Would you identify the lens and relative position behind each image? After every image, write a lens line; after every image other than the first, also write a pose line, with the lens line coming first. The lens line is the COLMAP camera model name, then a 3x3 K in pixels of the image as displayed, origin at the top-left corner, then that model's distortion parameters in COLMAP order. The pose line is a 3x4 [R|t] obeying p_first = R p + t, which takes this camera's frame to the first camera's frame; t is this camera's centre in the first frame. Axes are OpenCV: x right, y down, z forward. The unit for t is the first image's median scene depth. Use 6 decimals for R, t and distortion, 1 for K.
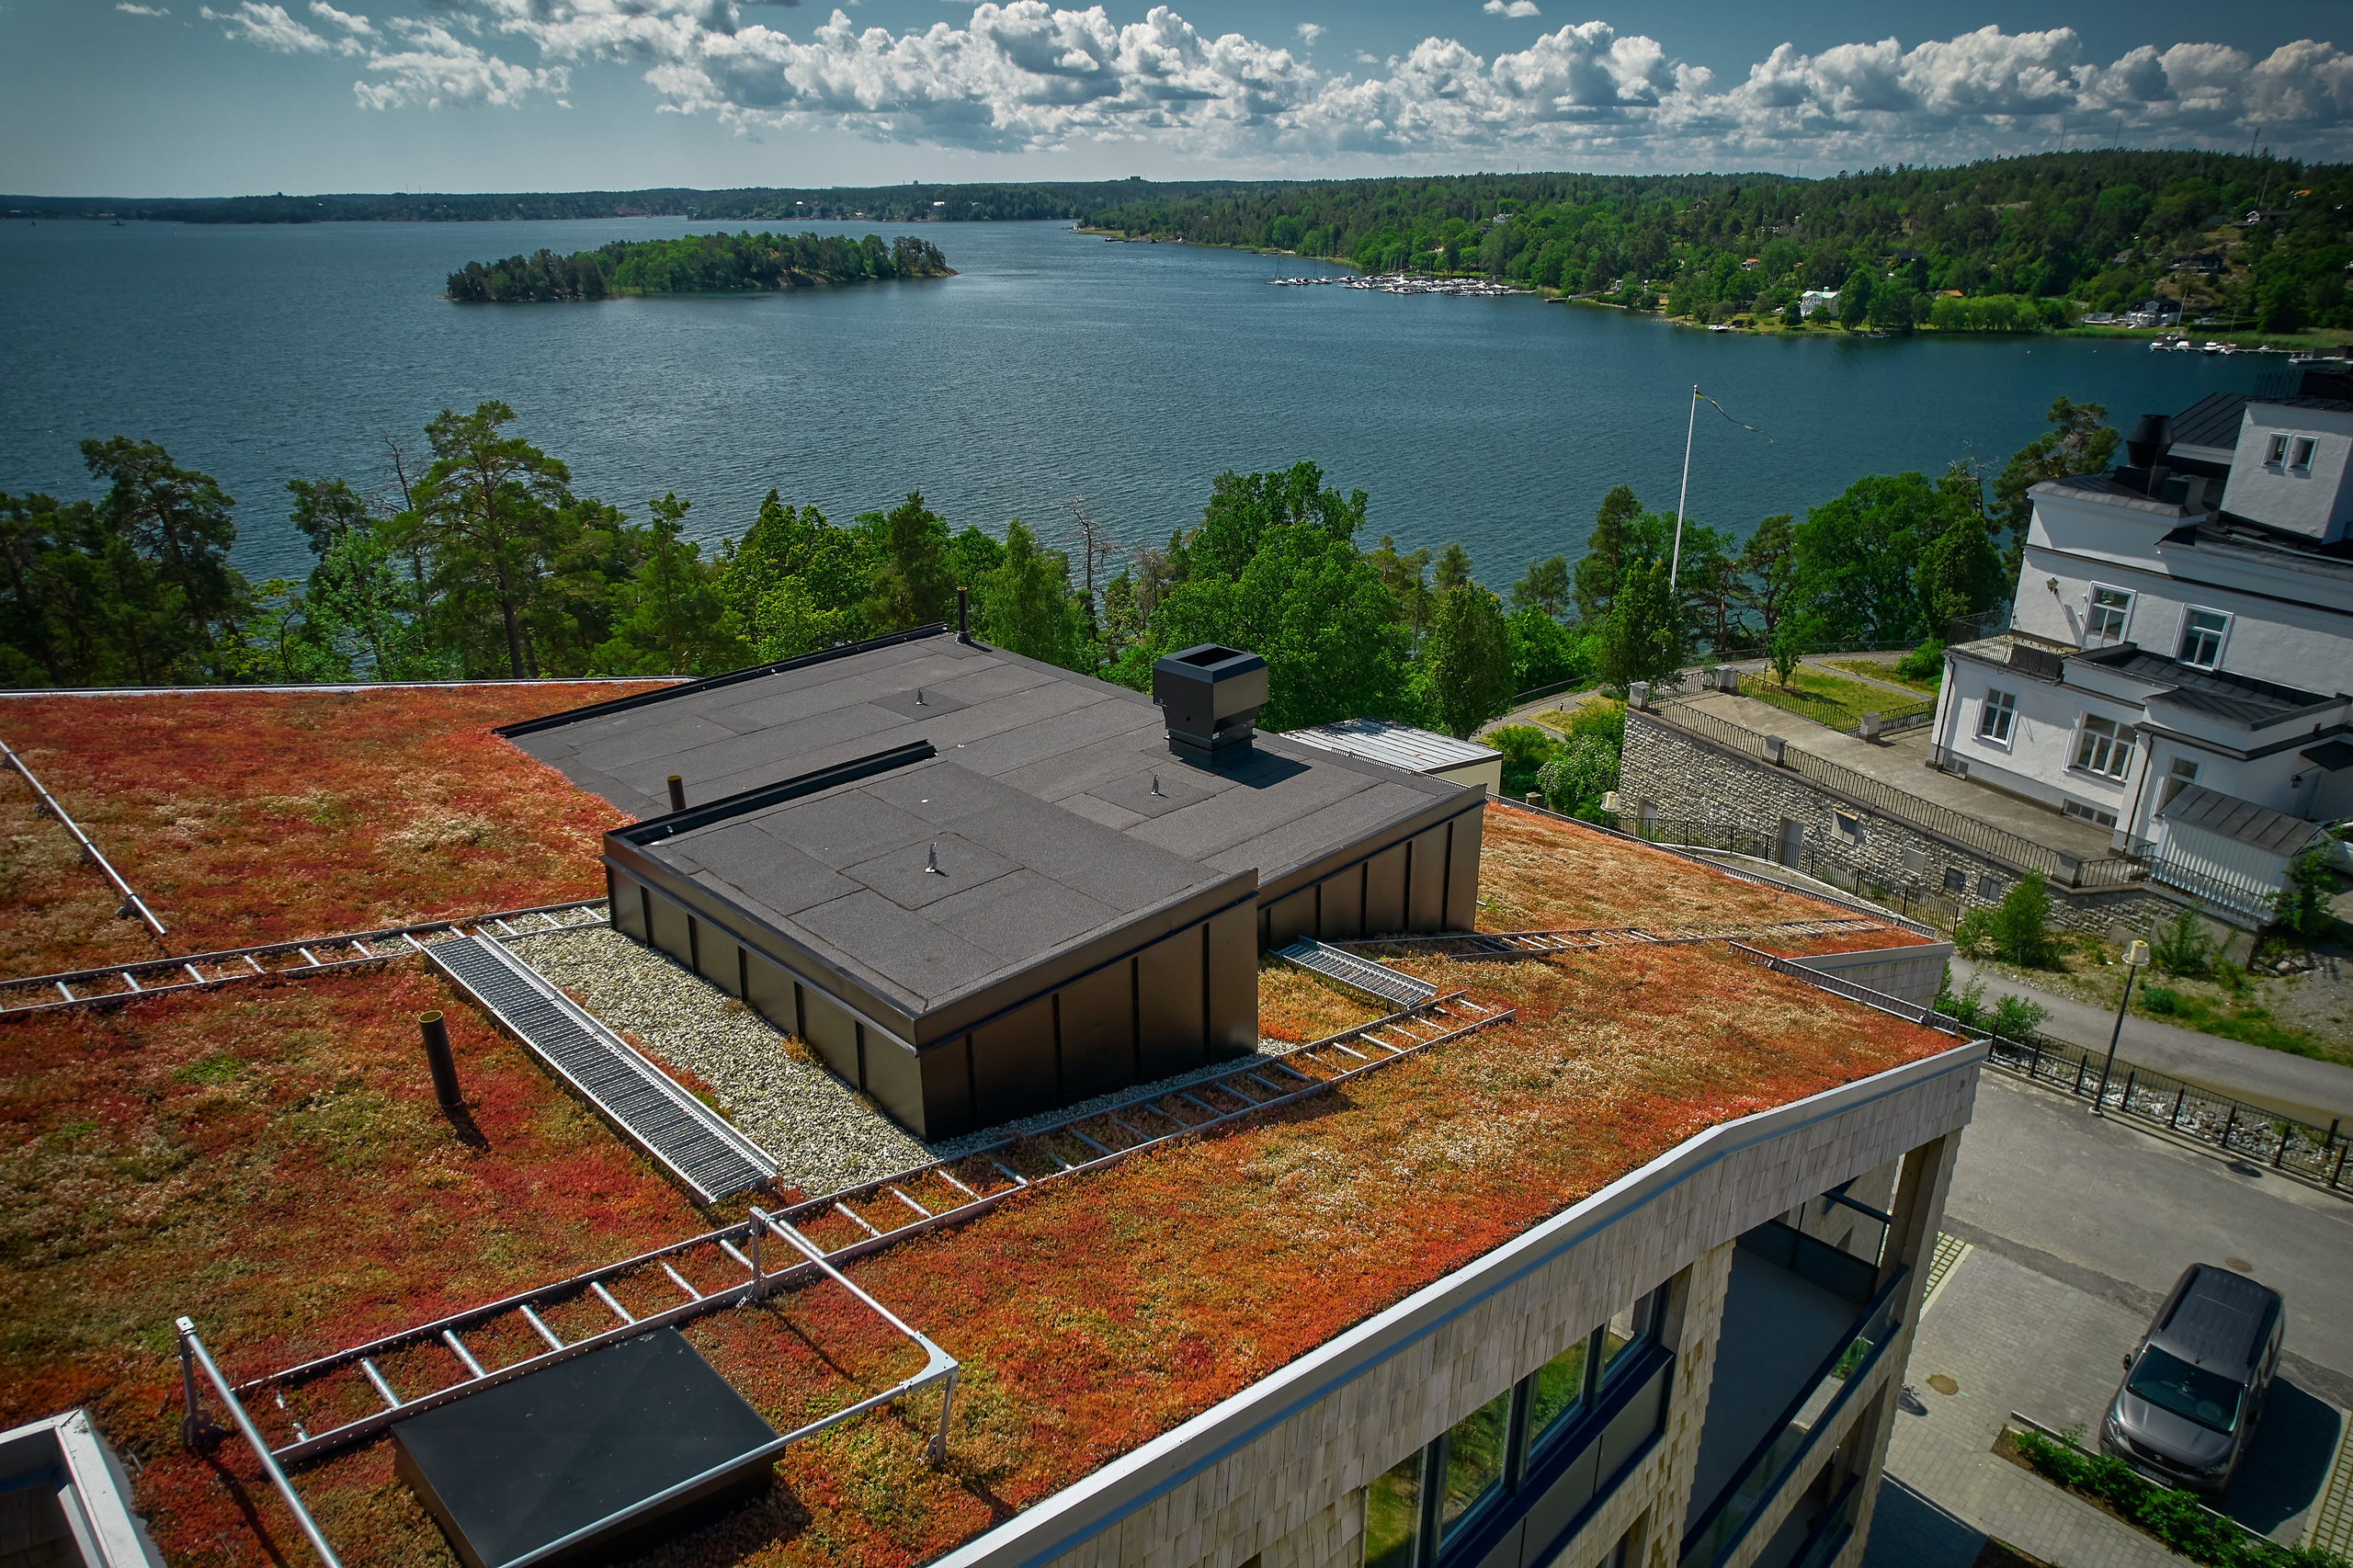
lens RADIAL K [[1508.6, 0, 1176.5], [0, 1508.6, 784.0], [0, 0, 1]] dist [-0.106830, 0.092463]
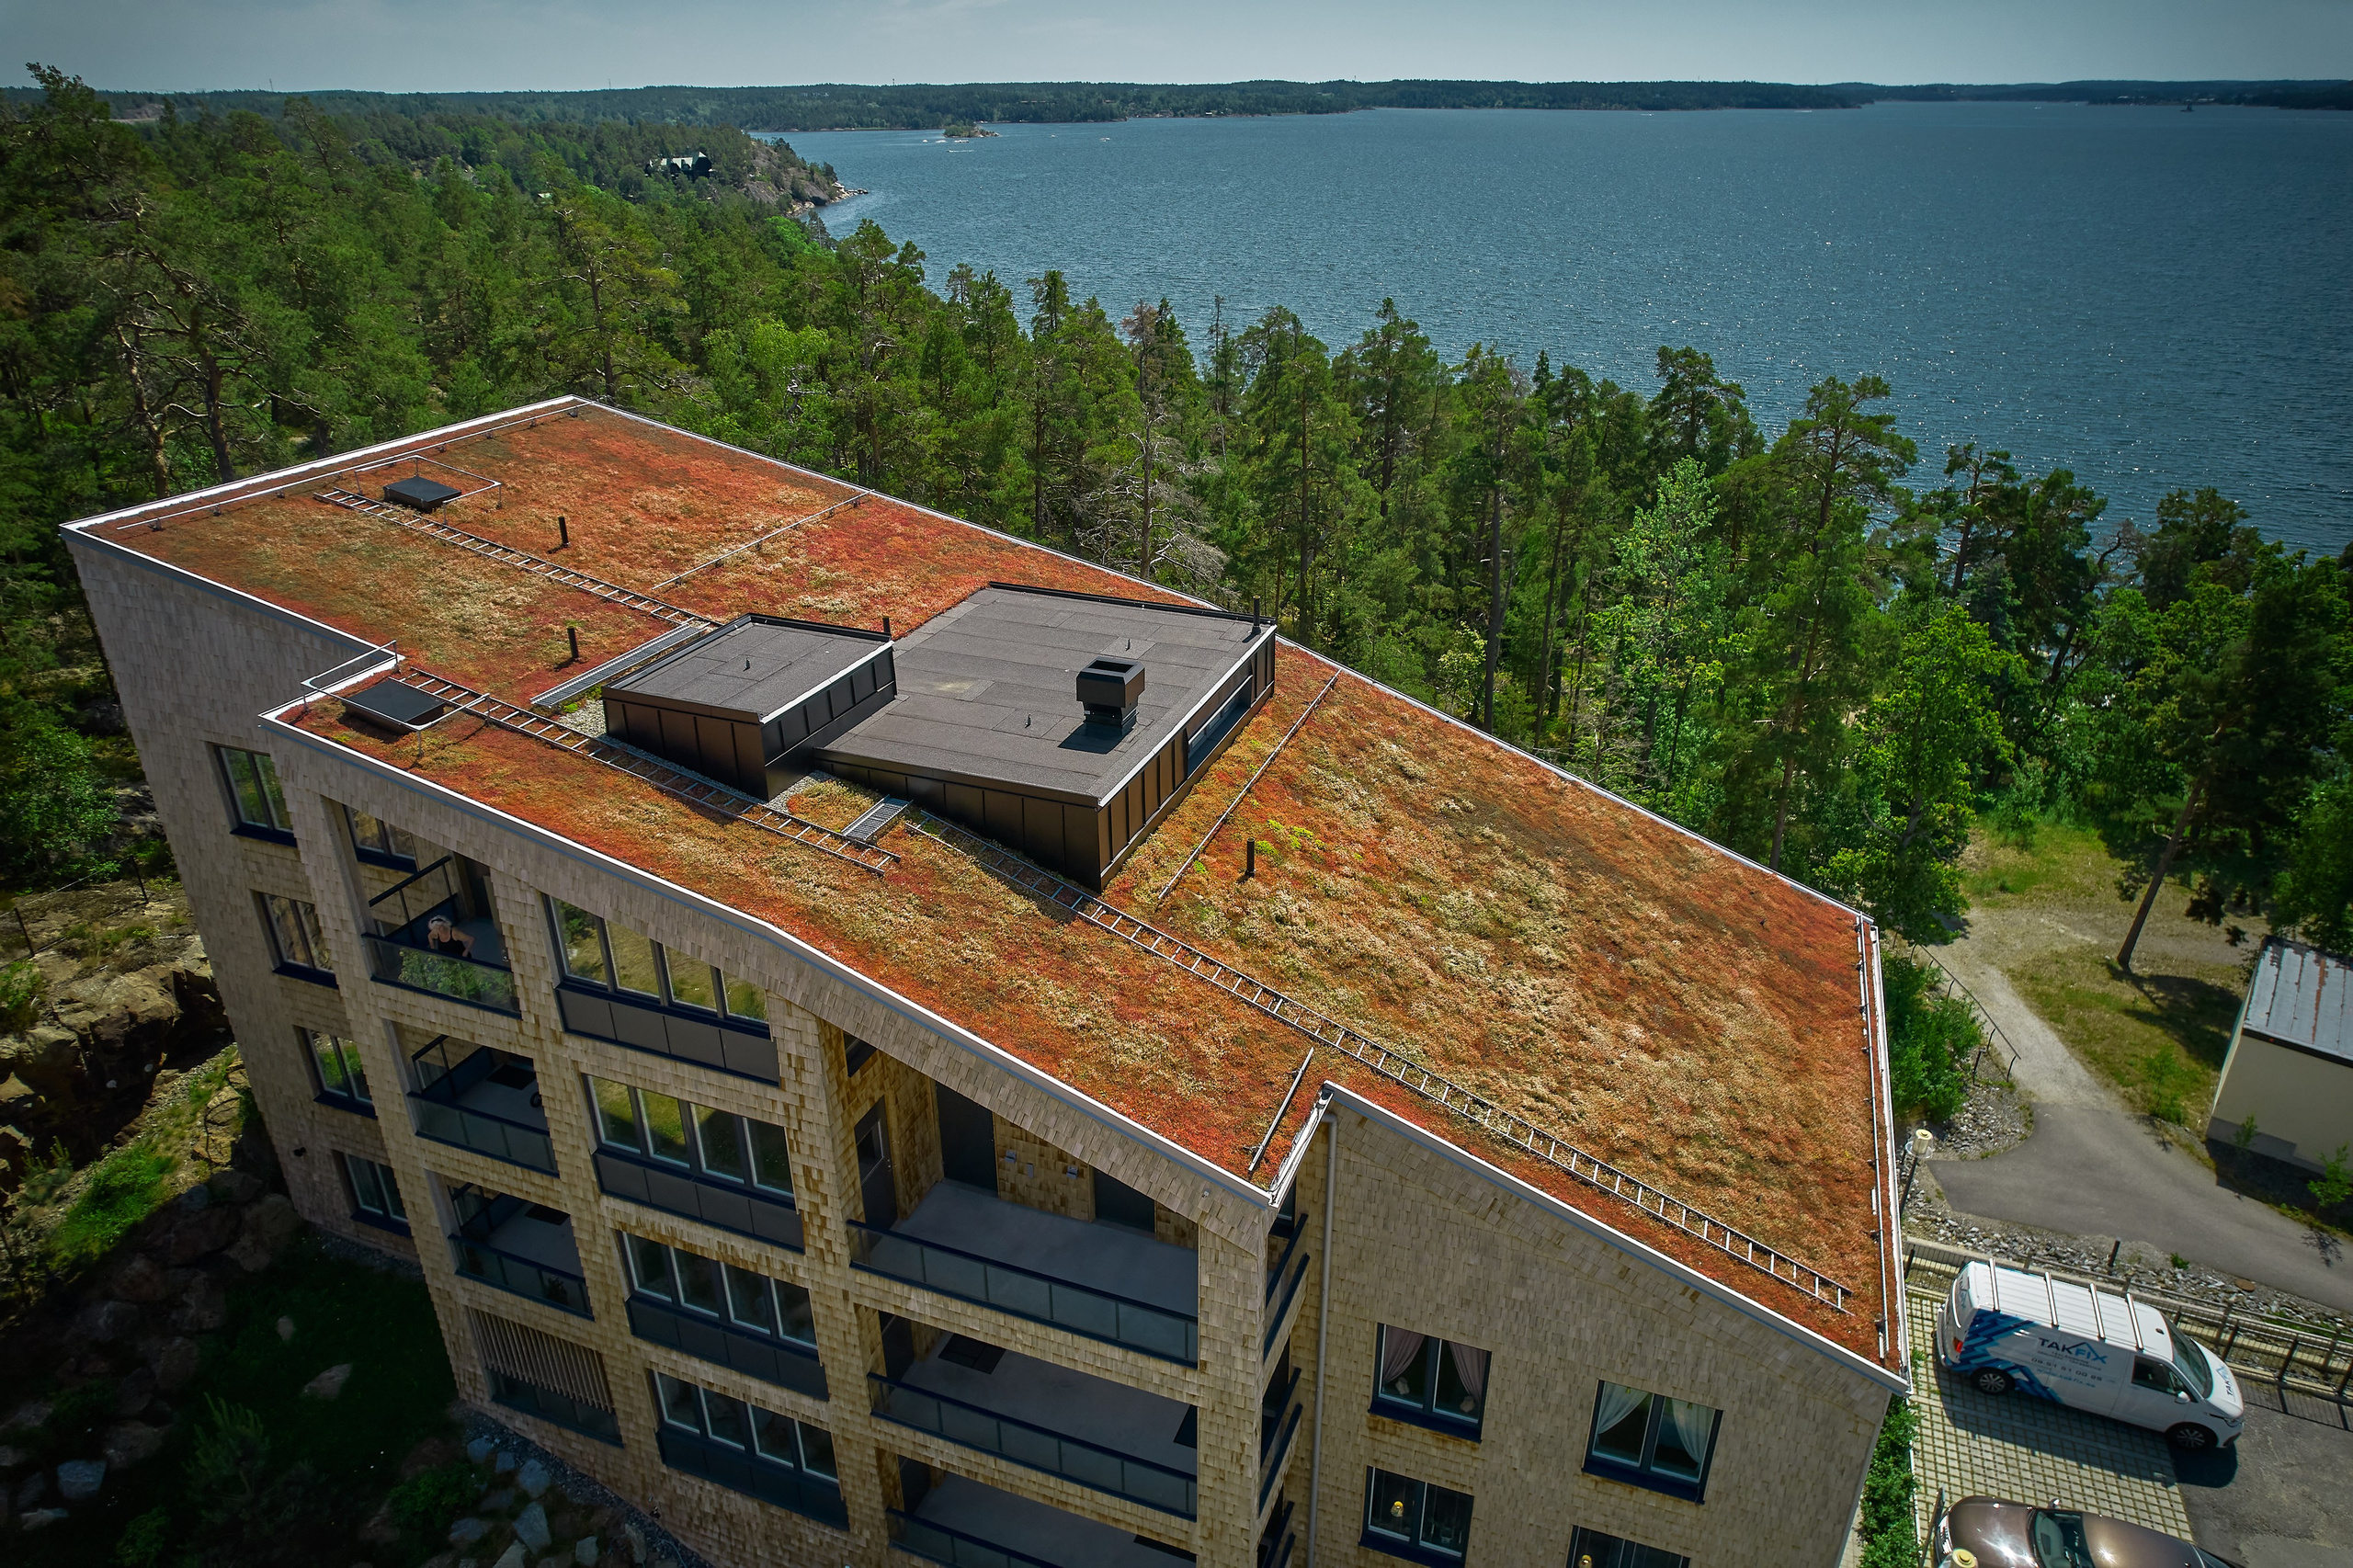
lens RADIAL K [[1508.6, 0, 1176.5], [0, 1508.6, 784.0], [0, 0, 1]] dist [-0.106830, 0.092463]
pose [[0.427802, 0.398557, -0.811257, 2.146407], [-0.352150, 0.900108, 0.256508, -0.631159], [0.832452, 0.175949, 0.525420, 0.401391]]
